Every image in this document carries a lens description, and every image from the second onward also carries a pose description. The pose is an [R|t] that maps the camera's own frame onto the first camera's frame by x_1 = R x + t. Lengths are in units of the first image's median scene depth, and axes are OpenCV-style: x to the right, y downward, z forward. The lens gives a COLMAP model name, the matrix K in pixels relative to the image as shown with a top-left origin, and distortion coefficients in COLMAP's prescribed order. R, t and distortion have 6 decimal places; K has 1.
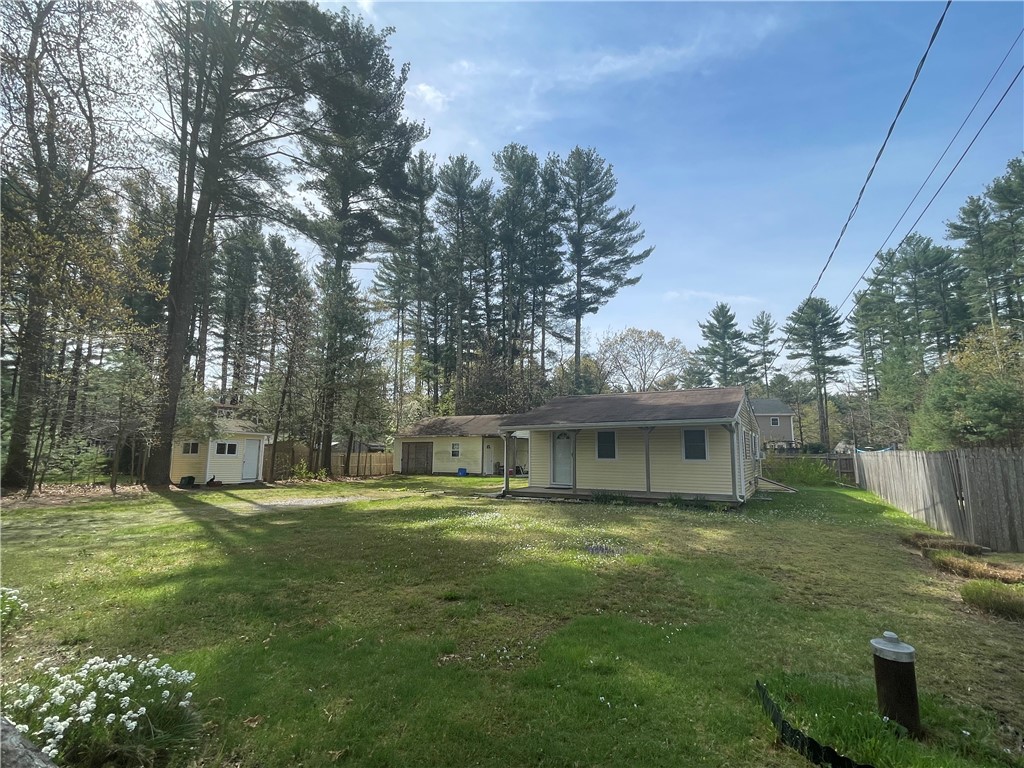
lens RADIAL K [[503.3, 0, 507.9], [0, 503.3, 383.0], [0, 0, 1]] dist [0.015137, -0.000012]
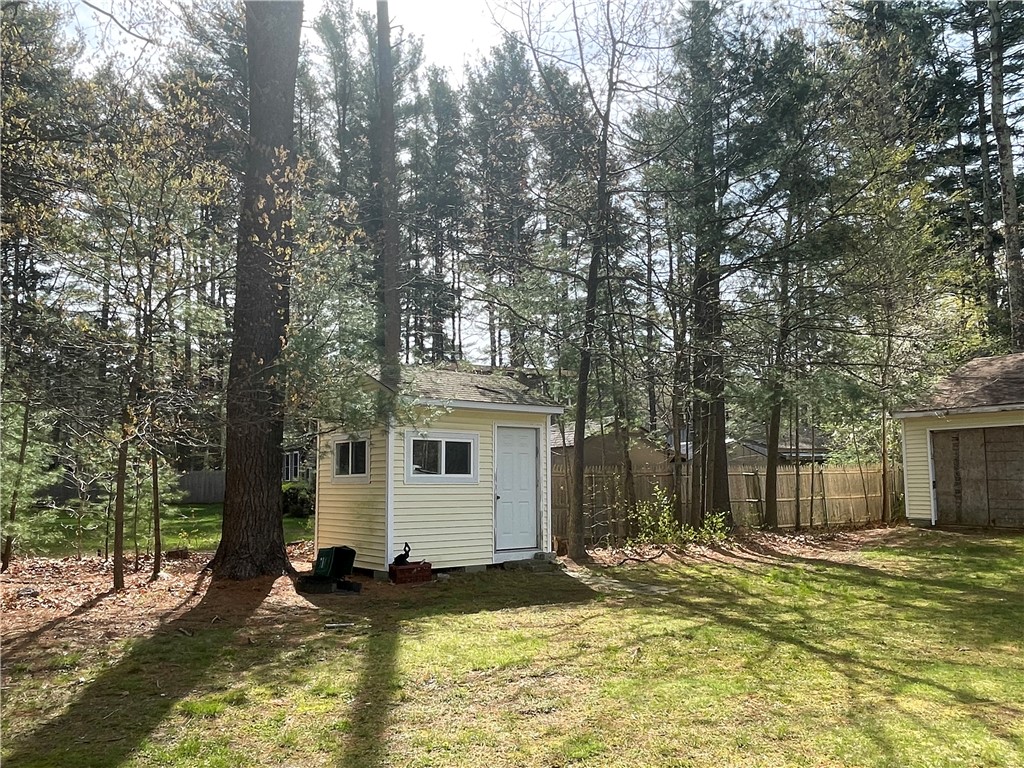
lens RADIAL K [[817.3, 0, 511.8], [0, 817.3, 386.5], [0, 0, 1]] dist [-0.002613, -0.001167]
pose [[0.869790, -0.066595, -0.488907, -0.216874], [0.084830, 0.996279, 0.015211, 0.066934], [0.486075, -0.054705, 0.872203, 0.472588]]
